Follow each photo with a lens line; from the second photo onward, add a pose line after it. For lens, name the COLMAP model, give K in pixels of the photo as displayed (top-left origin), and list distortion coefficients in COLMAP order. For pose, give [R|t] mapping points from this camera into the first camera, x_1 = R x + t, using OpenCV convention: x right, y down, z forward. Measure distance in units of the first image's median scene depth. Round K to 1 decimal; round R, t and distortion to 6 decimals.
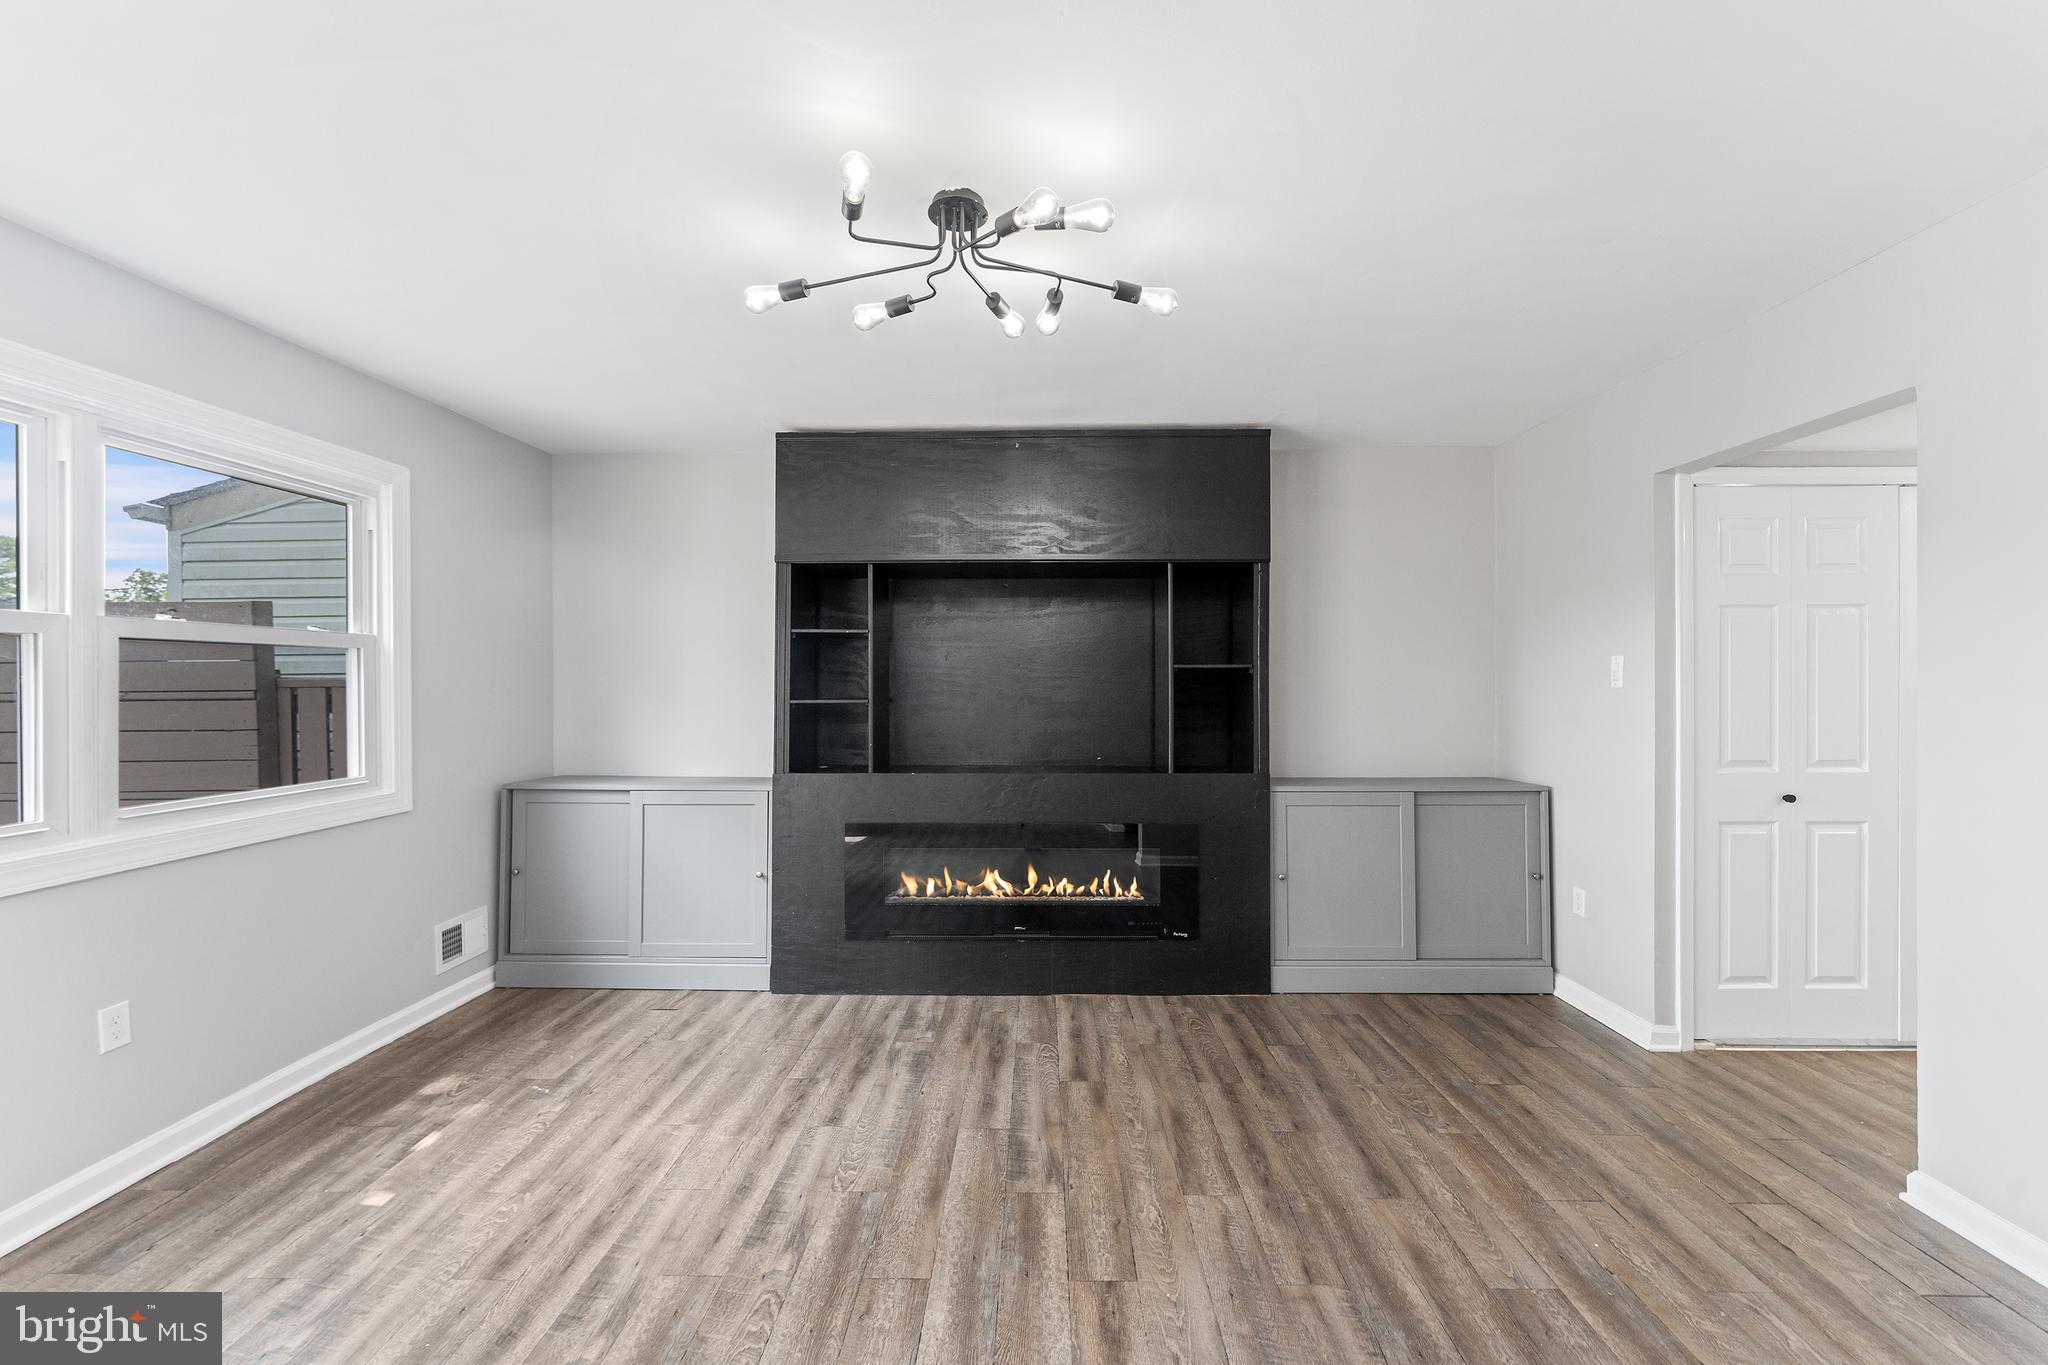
lens RADIAL K [[825.8, 0, 1026.9], [0, 825.8, 684.1], [0, 0, 1]] dist [-0.008195, 0.000201]
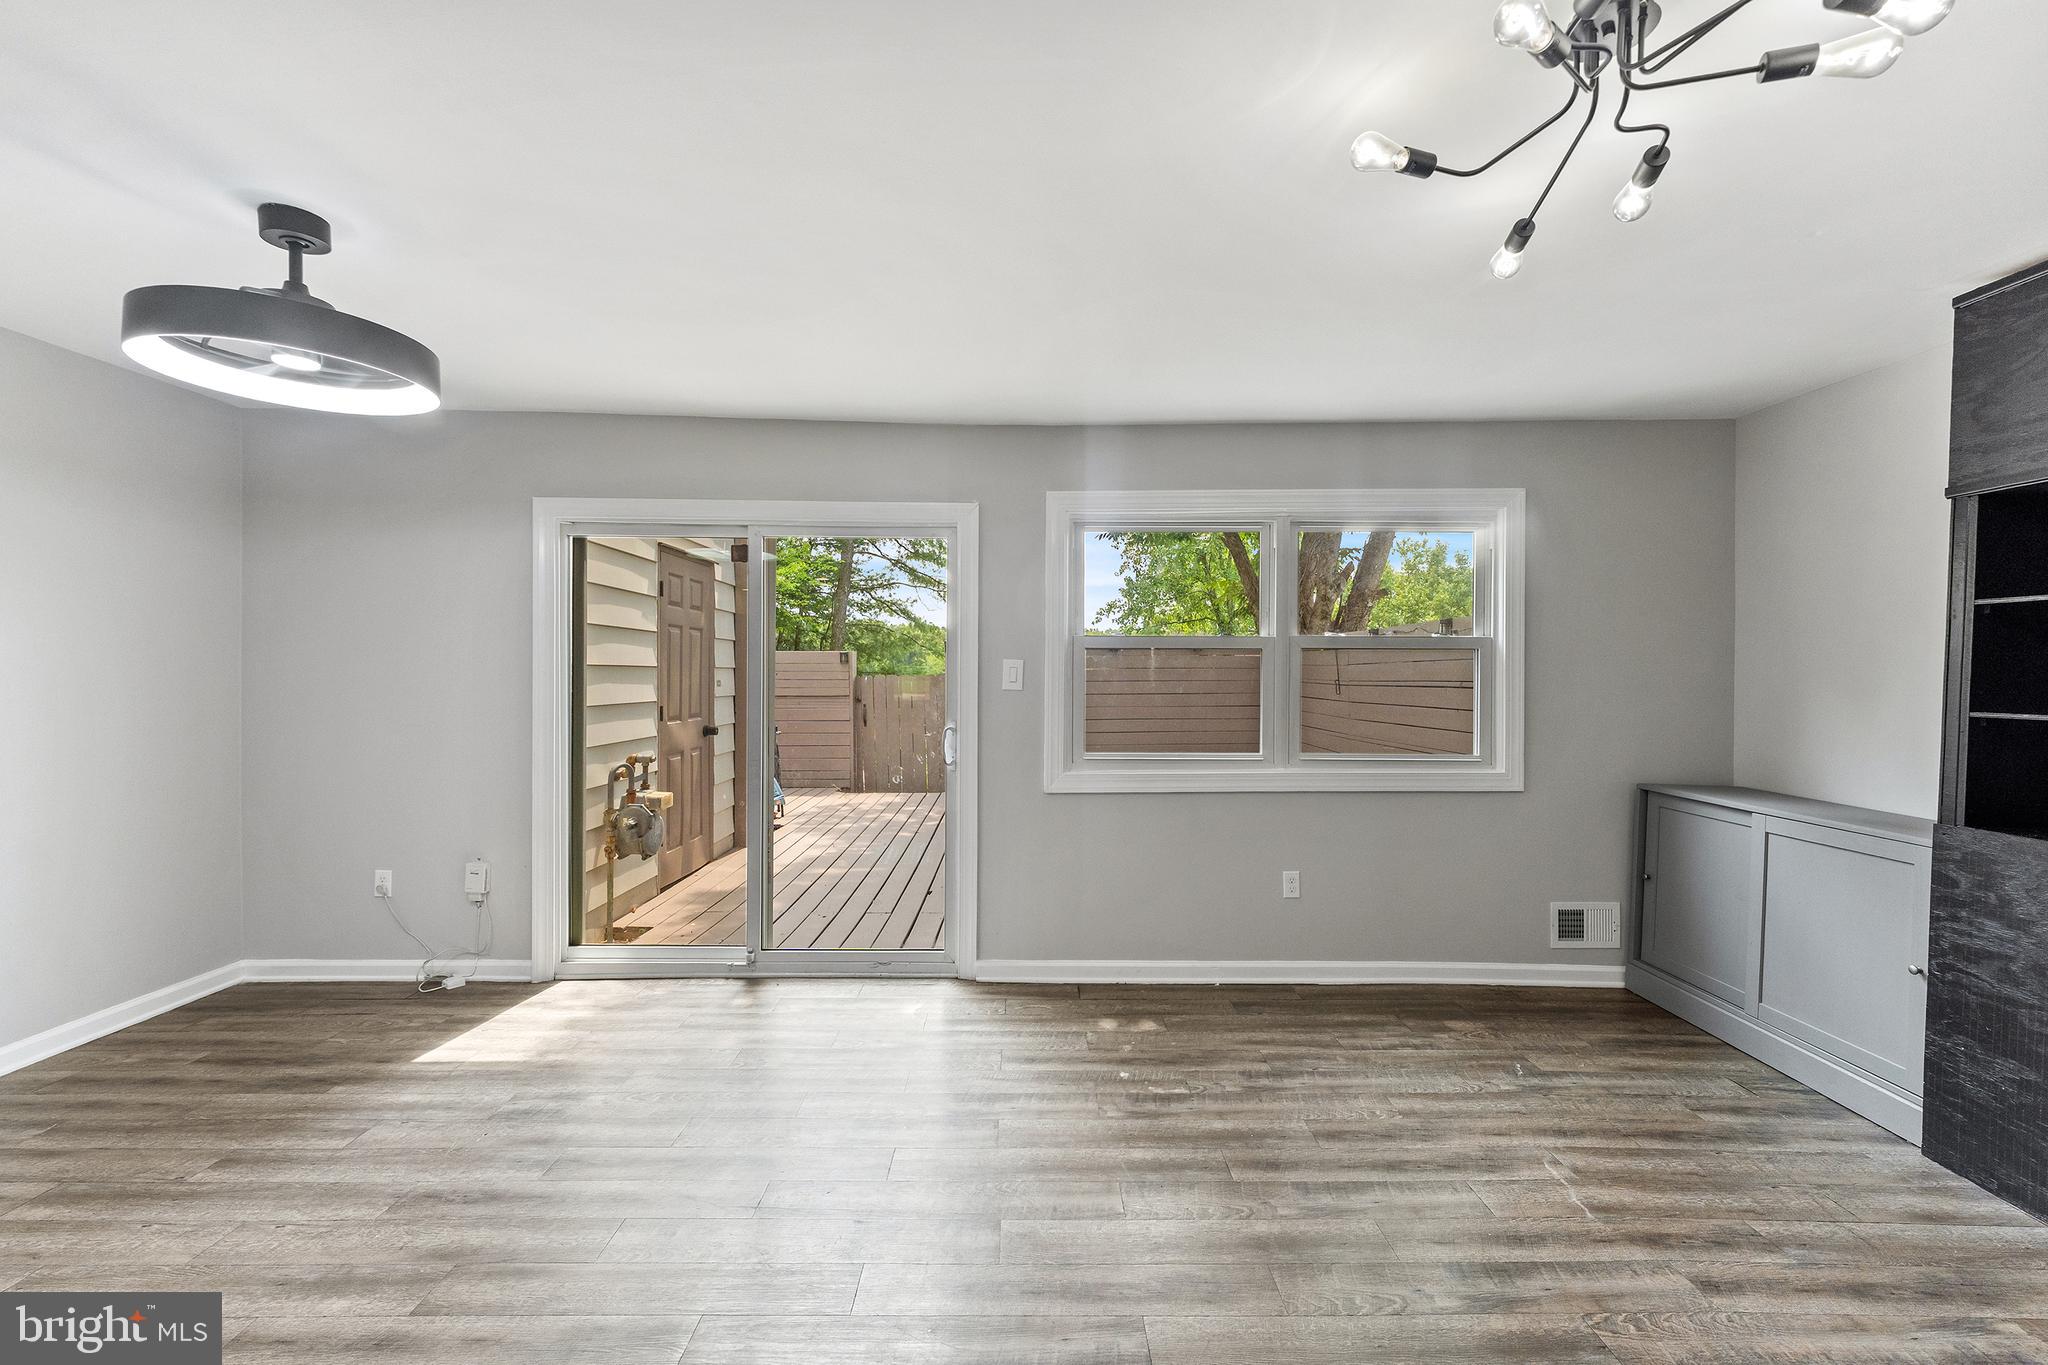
lens RADIAL K [[825.8, 0, 1014.3], [0, 825.8, 671.8], [0, 0, 1]] dist [-0.008195, 0.000201]
pose [[0.006316, 0.003687, -0.999973, 0.460199], [-0.008749, 0.999955, 0.003632, -0.009785], [0.999942, 0.008726, 0.006347, 0.359331]]
